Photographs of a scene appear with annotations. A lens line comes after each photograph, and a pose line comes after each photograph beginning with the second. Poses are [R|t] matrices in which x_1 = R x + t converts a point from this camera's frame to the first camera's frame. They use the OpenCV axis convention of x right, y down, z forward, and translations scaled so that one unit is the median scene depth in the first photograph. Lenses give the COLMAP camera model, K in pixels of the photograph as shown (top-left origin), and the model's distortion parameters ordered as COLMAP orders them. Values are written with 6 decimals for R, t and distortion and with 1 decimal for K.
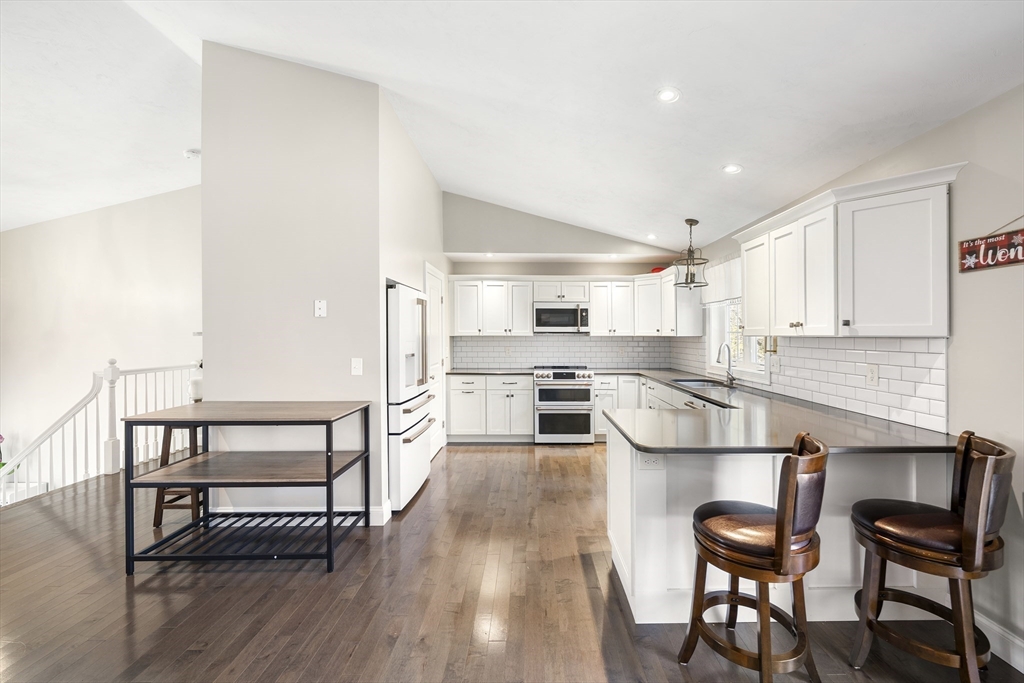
lens RADIAL K [[405.6, 0, 536.5], [0, 405.6, 332.8], [0, 0, 1]] dist [-0.000388, -0.000072]
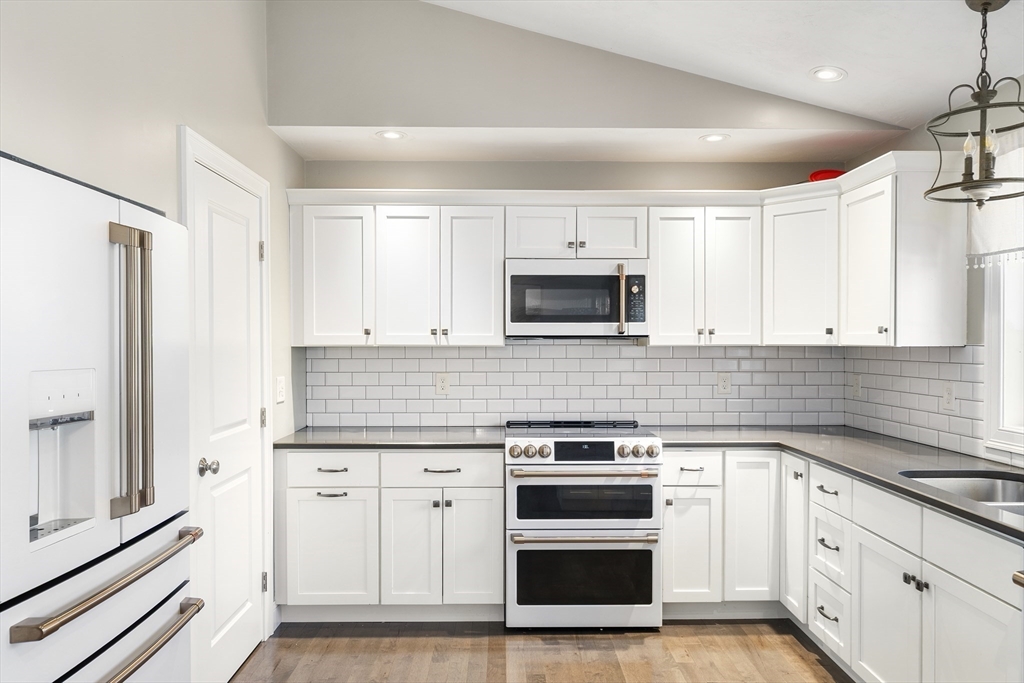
lens RADIAL K [[718.2, 0, 512.0], [0, 718.2, 341.5], [0, 0, 1]] dist [-0.000005, 0.001145]
pose [[0.999999, -0.001306, 0.000320, 0.000180], [0.001304, 0.999978, 0.006445, -0.001319], [-0.000329, -0.006445, 0.999979, 0.327865]]
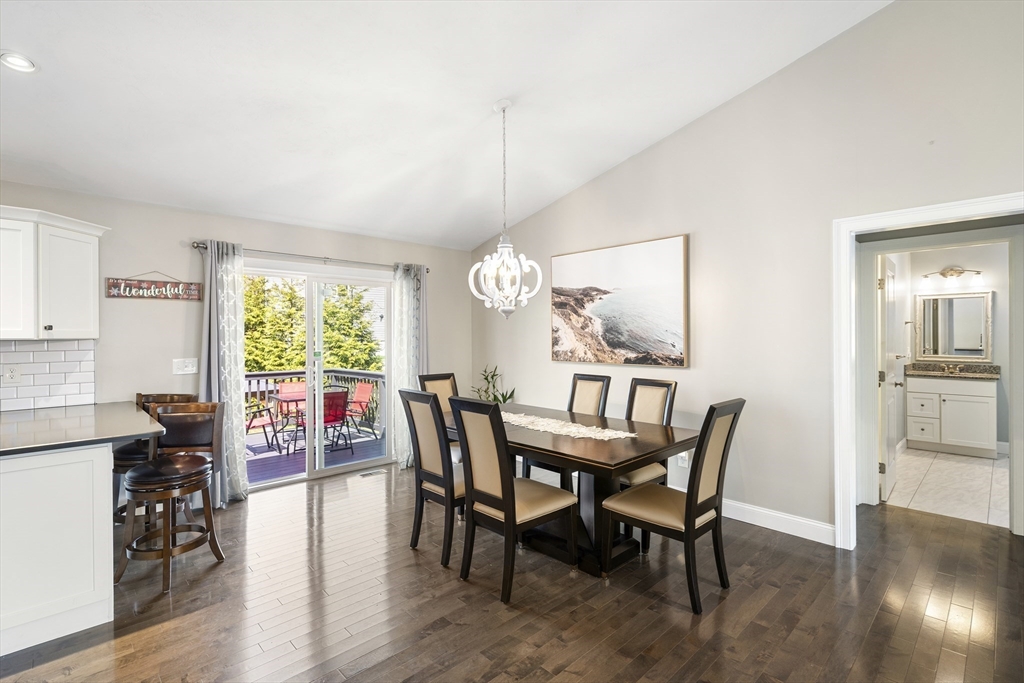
lens RADIAL K [[475.6, 0, 513.7], [0, 475.6, 336.7], [0, 0, 1]] dist [0.000905, 0.000058]
pose [[-0.683610, -0.001219, 0.729847, -0.514492], [0.001644, 0.999993, 0.003211, -0.000234], [-0.729846, 0.003395, -0.683603, 0.418145]]
